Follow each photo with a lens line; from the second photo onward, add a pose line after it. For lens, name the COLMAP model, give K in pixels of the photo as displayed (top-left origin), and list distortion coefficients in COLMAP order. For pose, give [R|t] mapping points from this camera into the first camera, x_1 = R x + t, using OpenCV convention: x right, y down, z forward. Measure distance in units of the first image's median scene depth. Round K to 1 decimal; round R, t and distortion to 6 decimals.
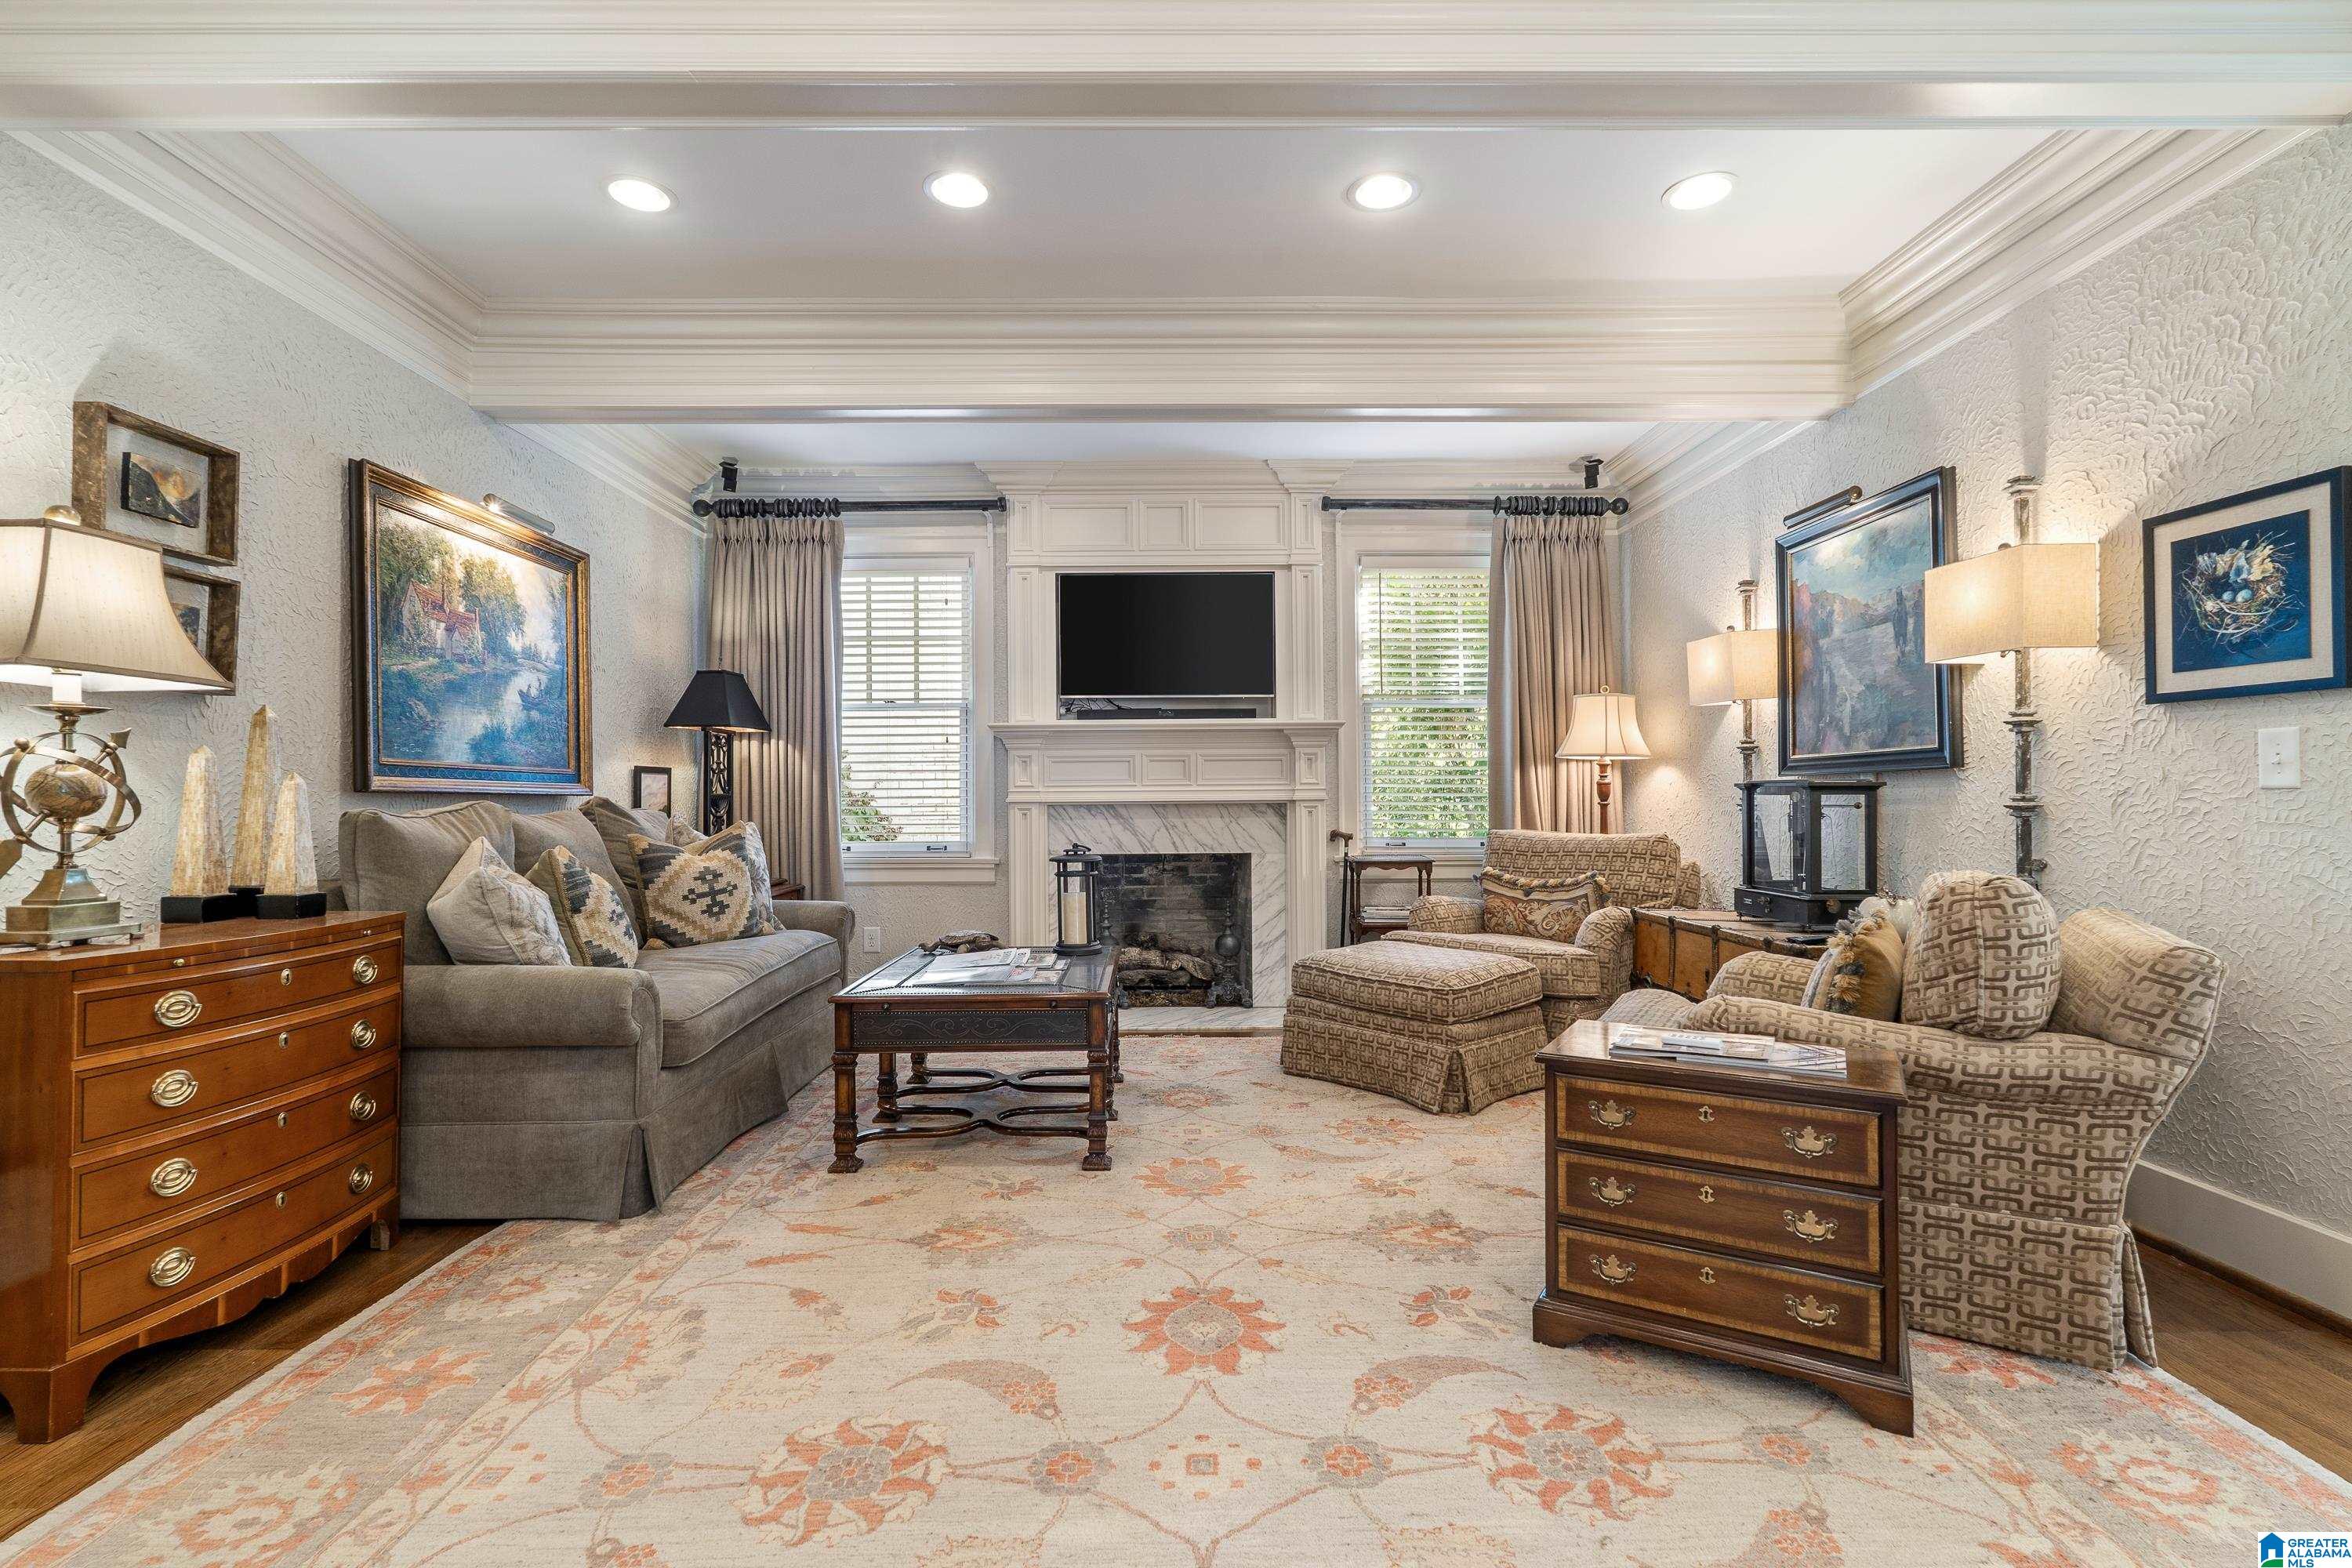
lens RADIAL K [[1124.4, 0, 1160.4], [0, 1124.4, 779.7], [0, 0, 1]] dist [-0.001841, -0.001809]
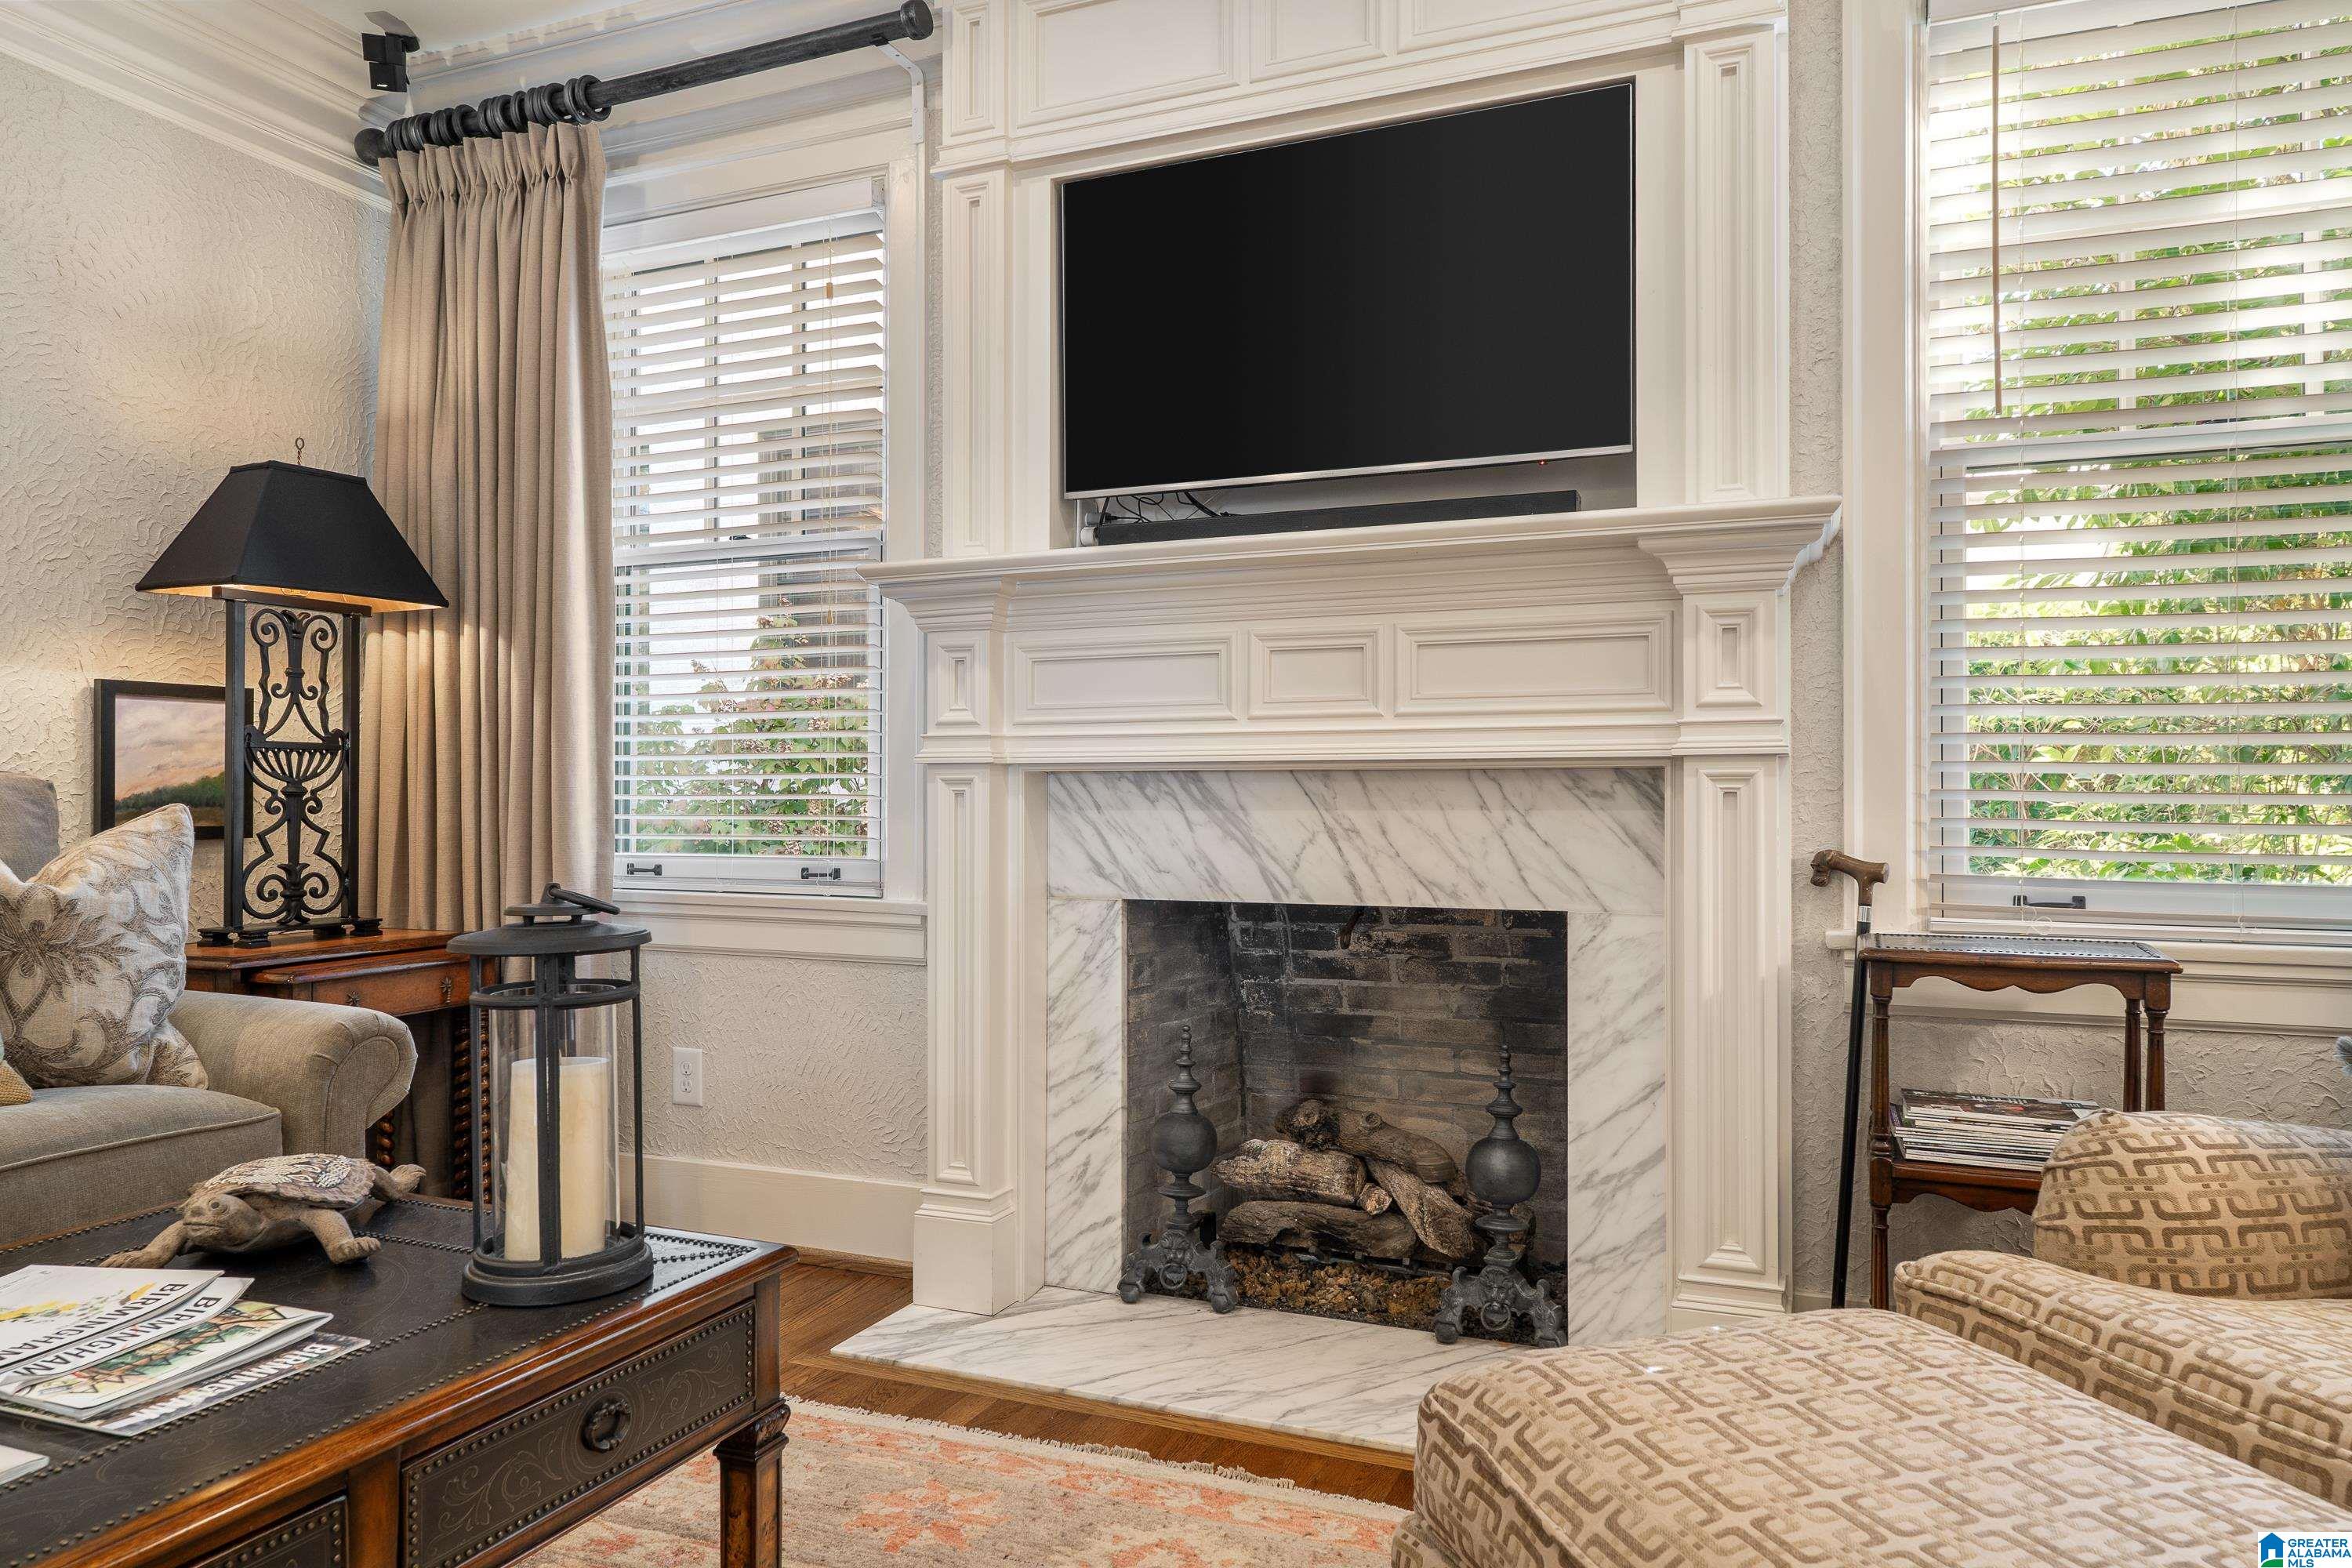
lens RADIAL K [[1502.6, 0, 1190.0], [0, 1502.6, 786.6], [0, 0, 1]] dist [0.000880, 0.001687]
pose [[0.919211, 0.003946, -0.393745, 0.162132], [0.001387, 0.999911, 0.013258, 0.021353], [0.393763, -0.012733, 0.919124, 0.550431]]
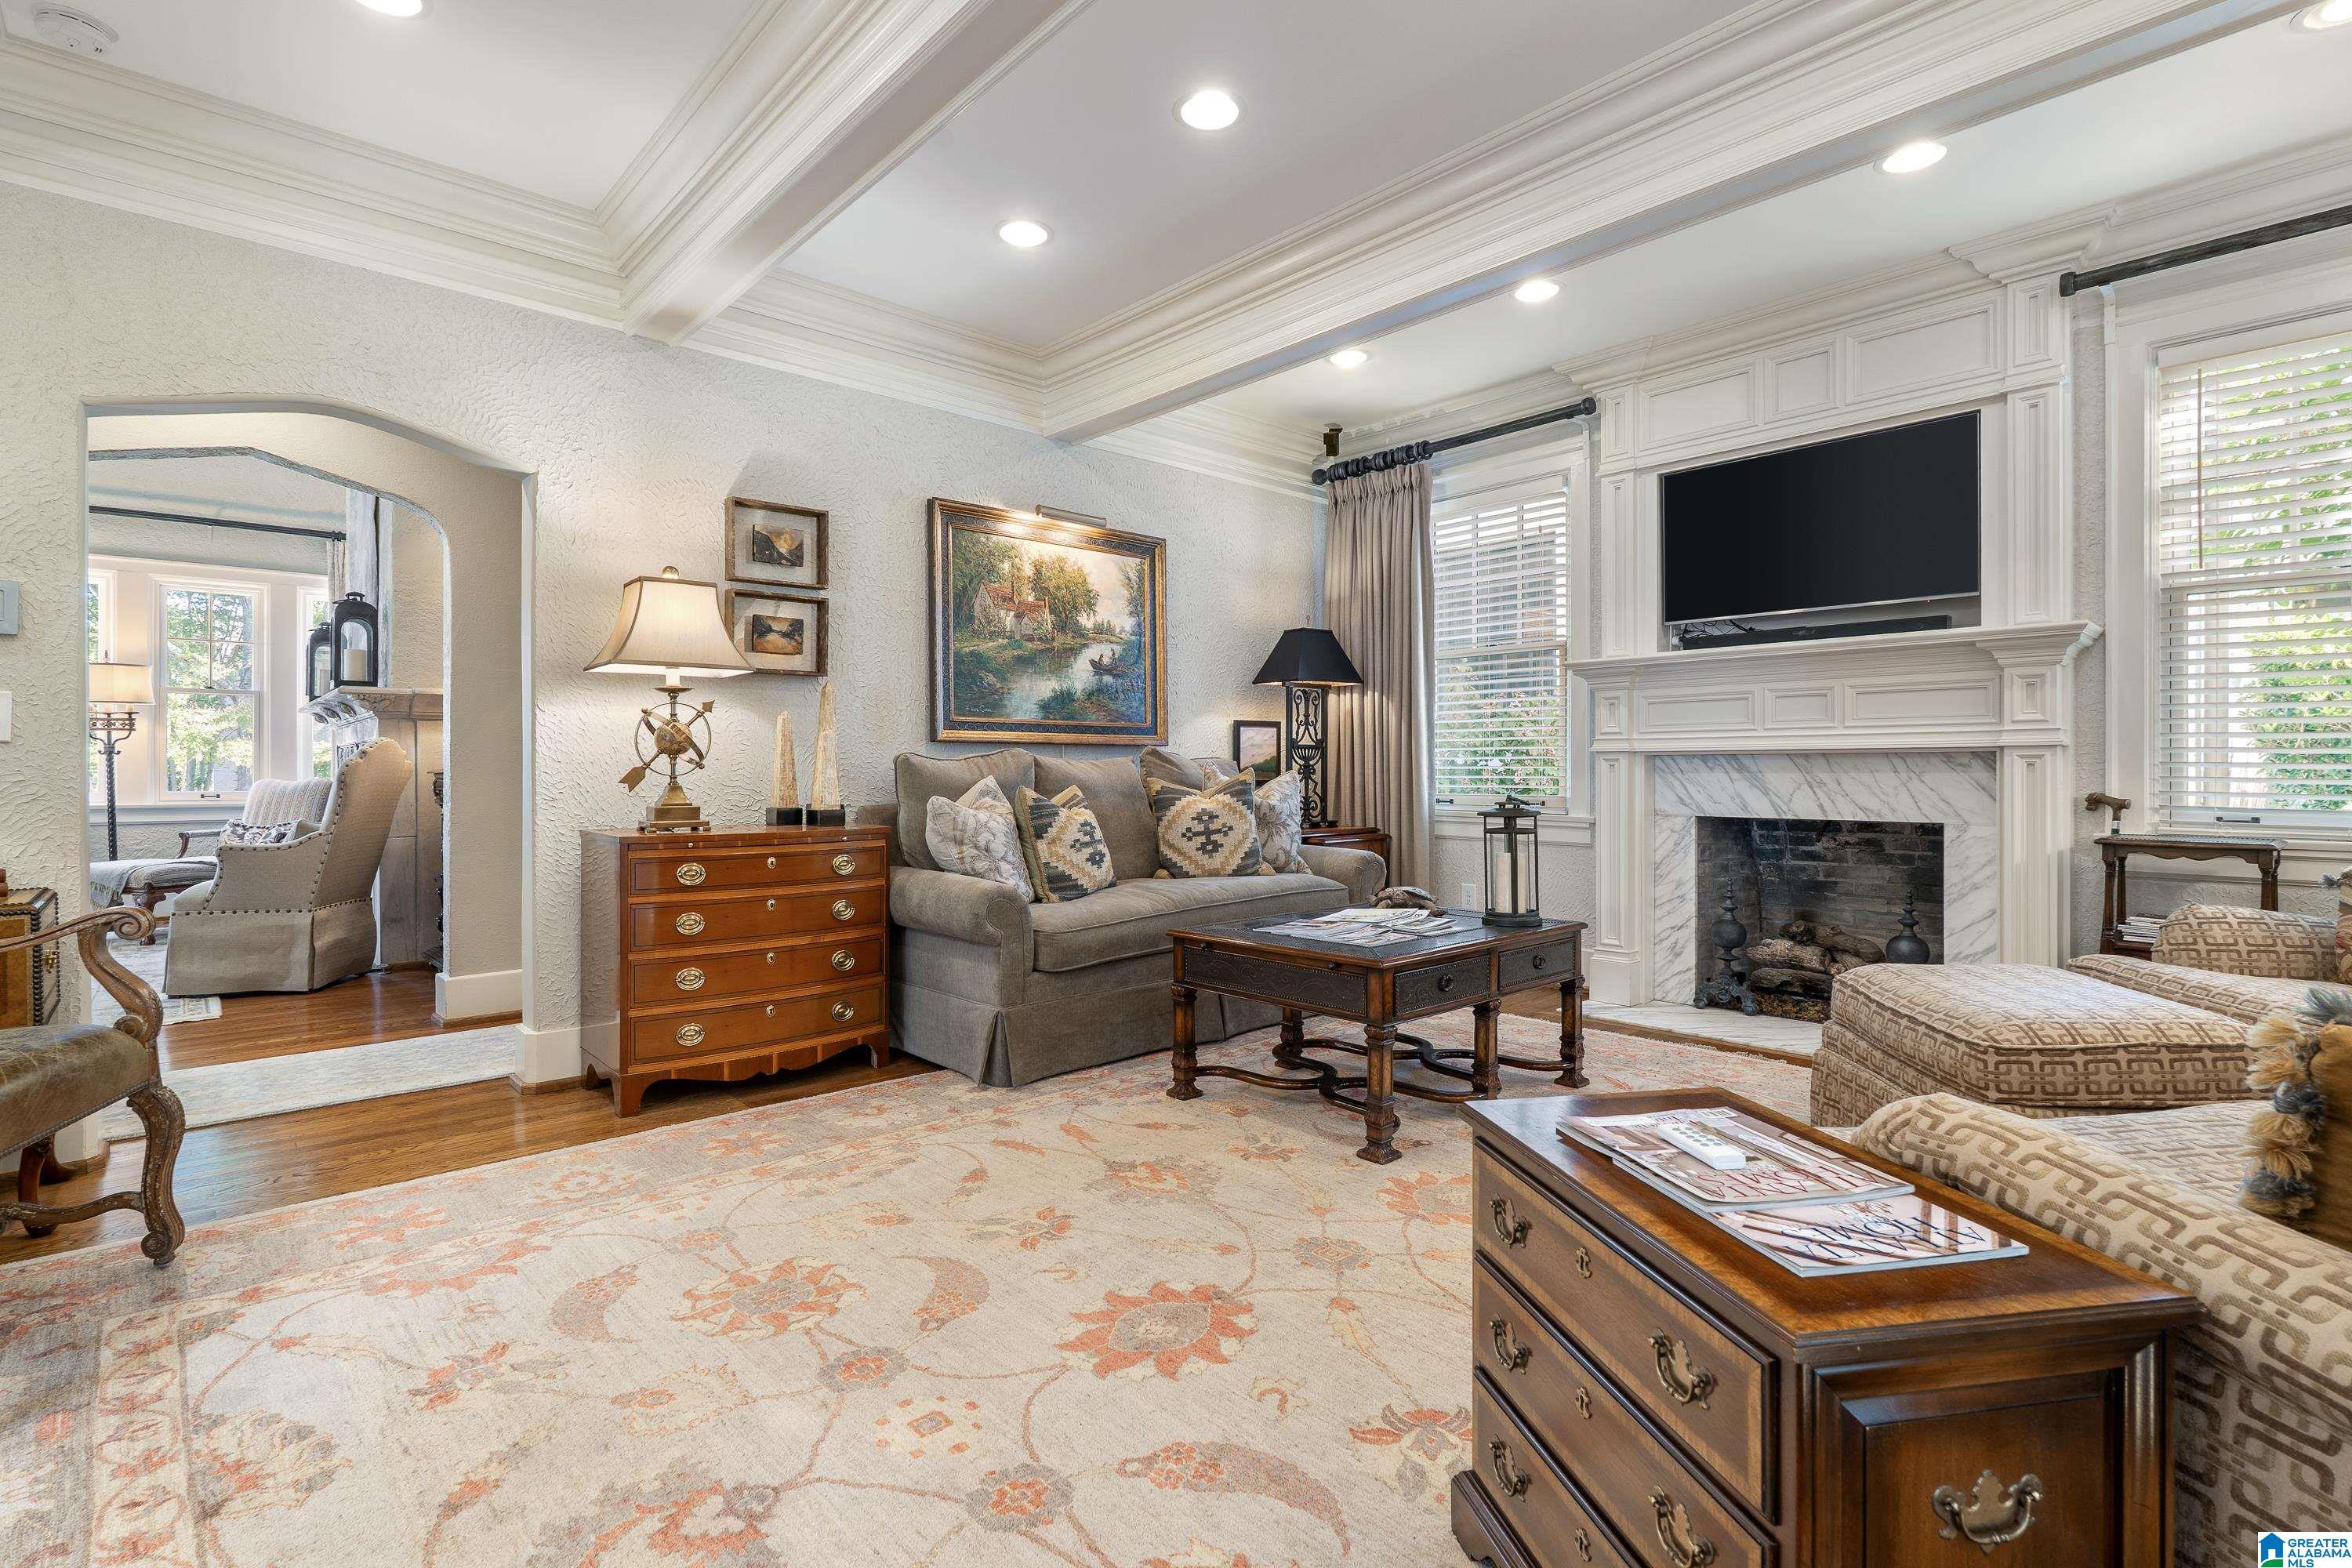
lens RADIAL K [[1124.4, 0, 1156.2], [0, 1124.4, 771.9], [0, 0, 1]] dist [-0.001841, -0.001809]
pose [[0.651144, 0.007752, -0.758915, 0.302237], [0.012173, 0.999713, 0.020656, 0.013622], [0.758856, -0.022688, 0.650863, 0.184743]]
